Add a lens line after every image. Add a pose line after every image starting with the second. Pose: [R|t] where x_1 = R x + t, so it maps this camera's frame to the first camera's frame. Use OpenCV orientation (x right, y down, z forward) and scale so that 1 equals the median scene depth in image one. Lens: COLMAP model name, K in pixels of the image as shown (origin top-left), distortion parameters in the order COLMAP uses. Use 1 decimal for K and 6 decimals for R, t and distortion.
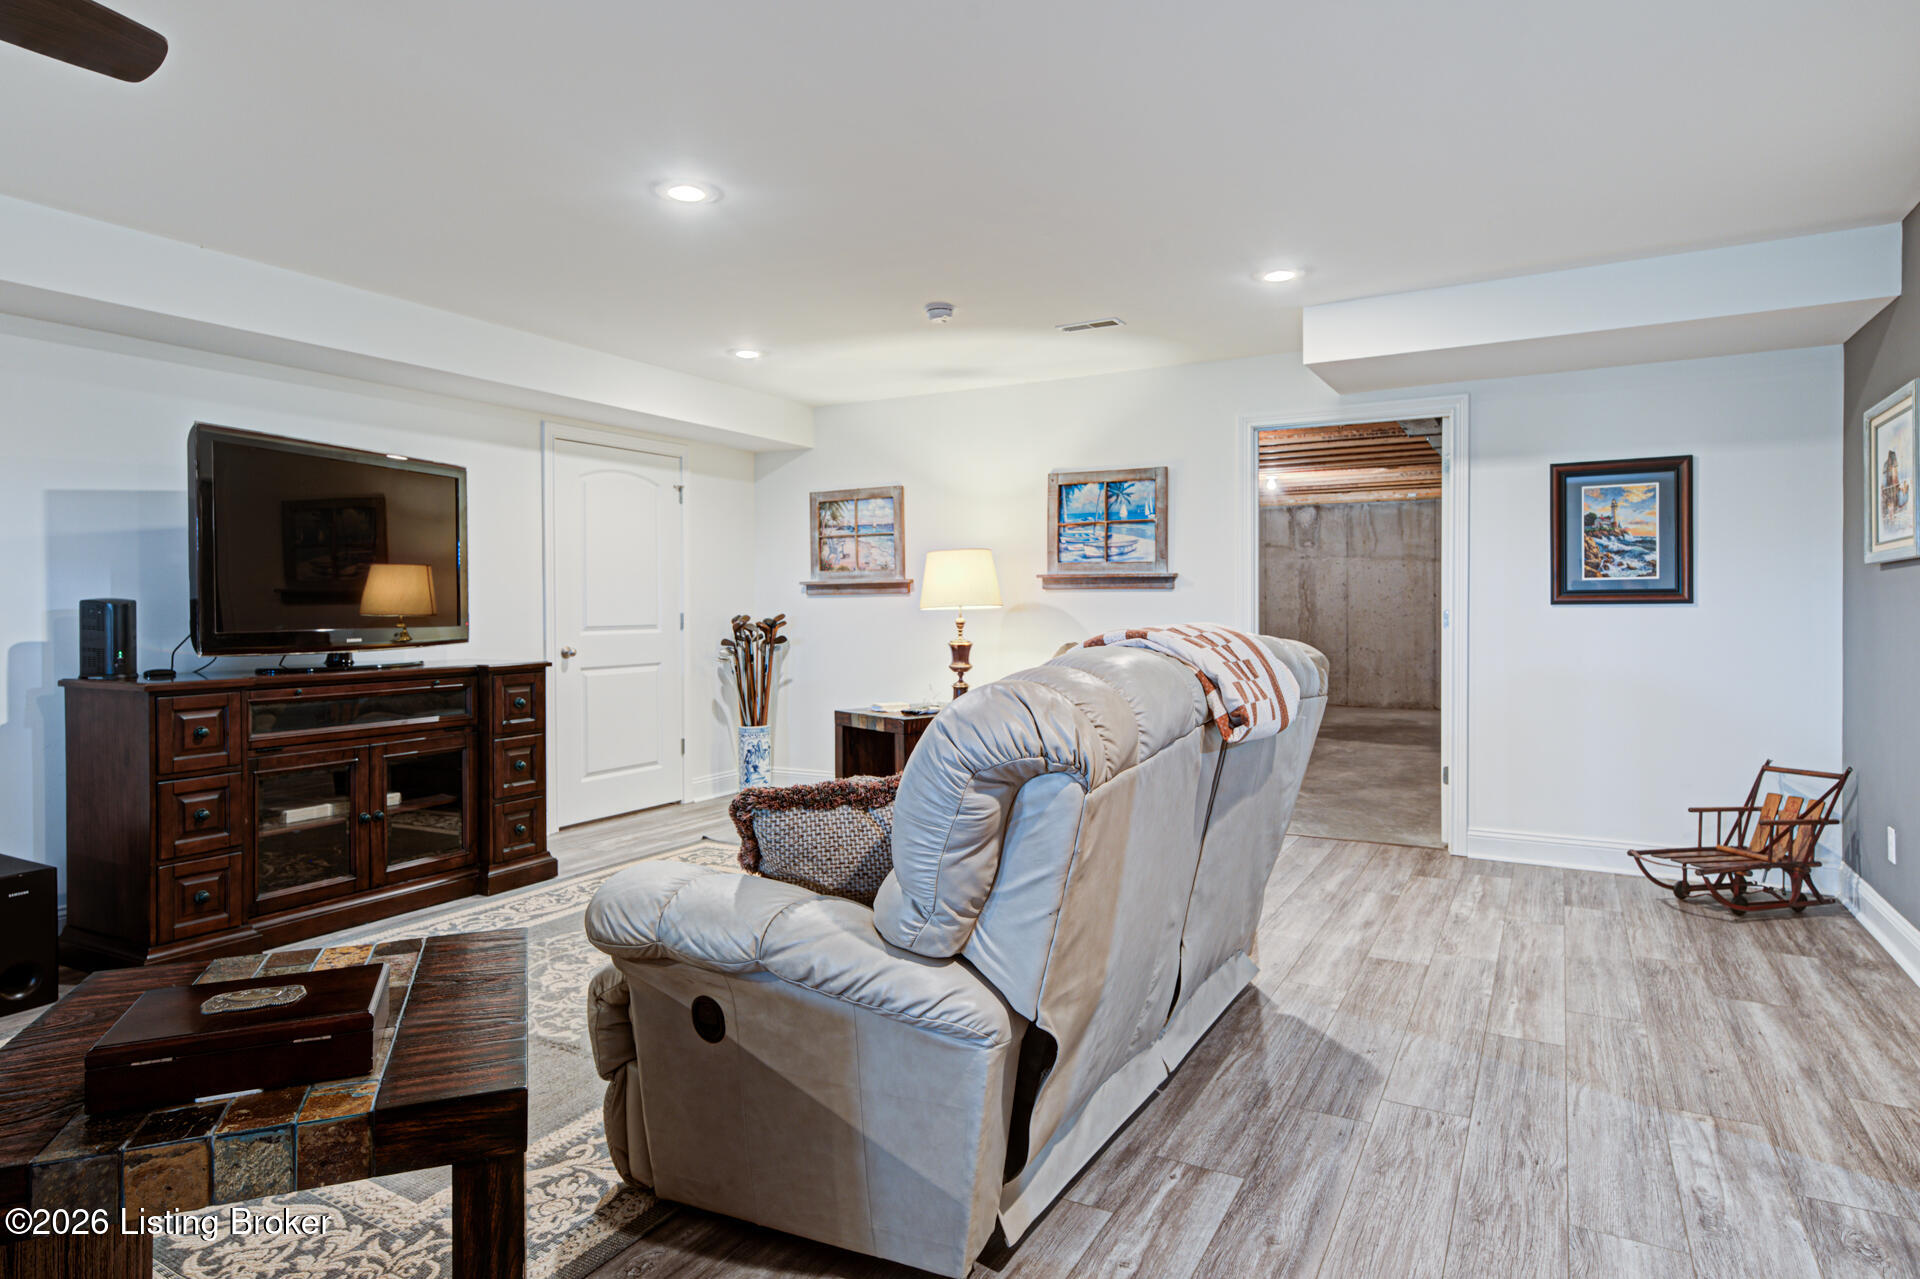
lens RADIAL K [[1110.5, 0, 956.9], [0, 1110.5, 627.0], [0, 0, 1]] dist [0.005689, 0.001371]
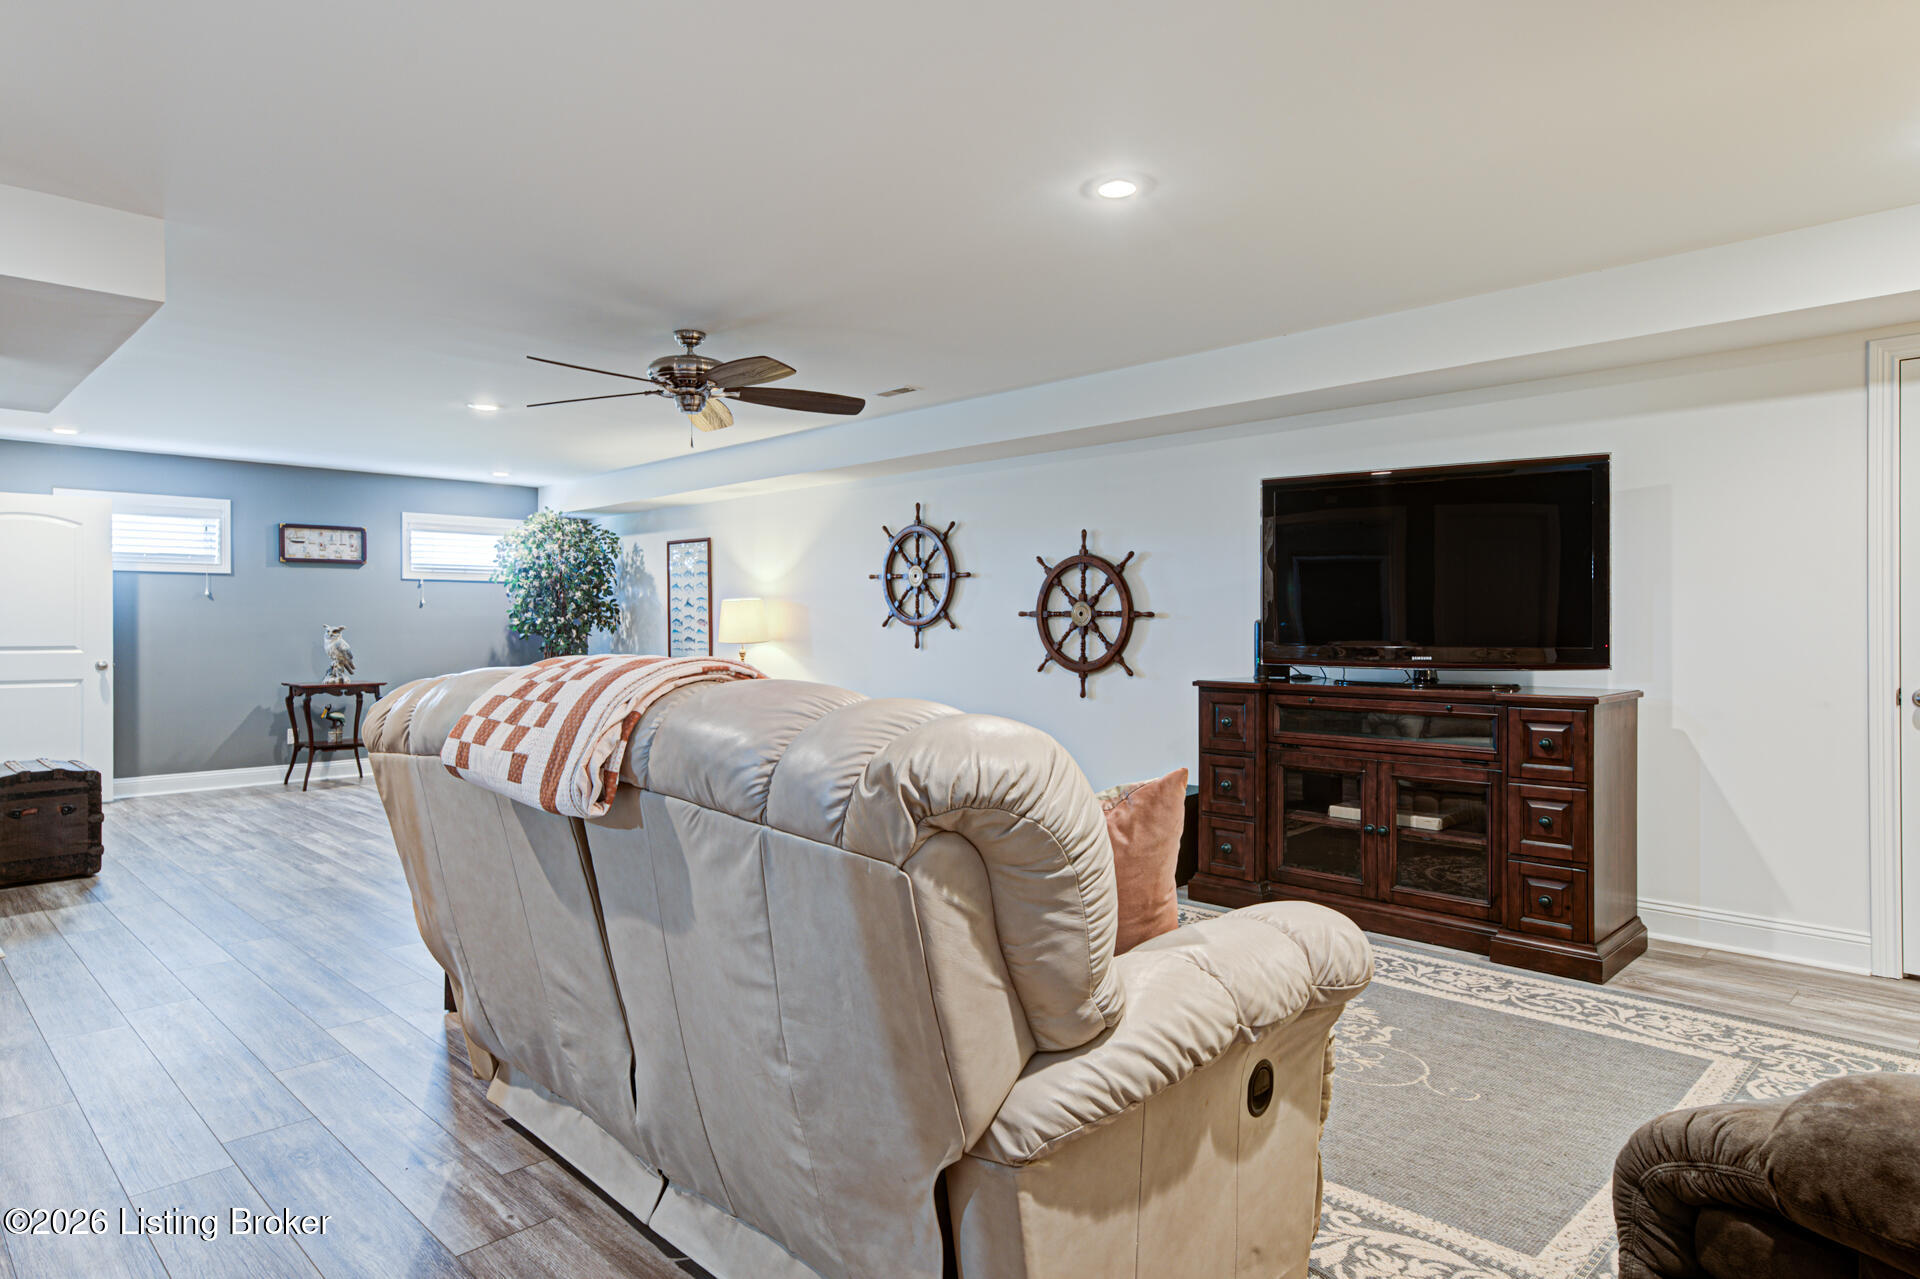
lens RADIAL K [[1110.5, 0, 956.1], [0, 1110.5, 631.2], [0, 0, 1]] dist [0.005689, 0.001371]
pose [[-0.282487, 0.008255, -0.959236, 0.581118], [-0.012650, 0.999844, 0.012330, -0.020742], [0.959188, 0.015617, -0.282338, 0.939153]]
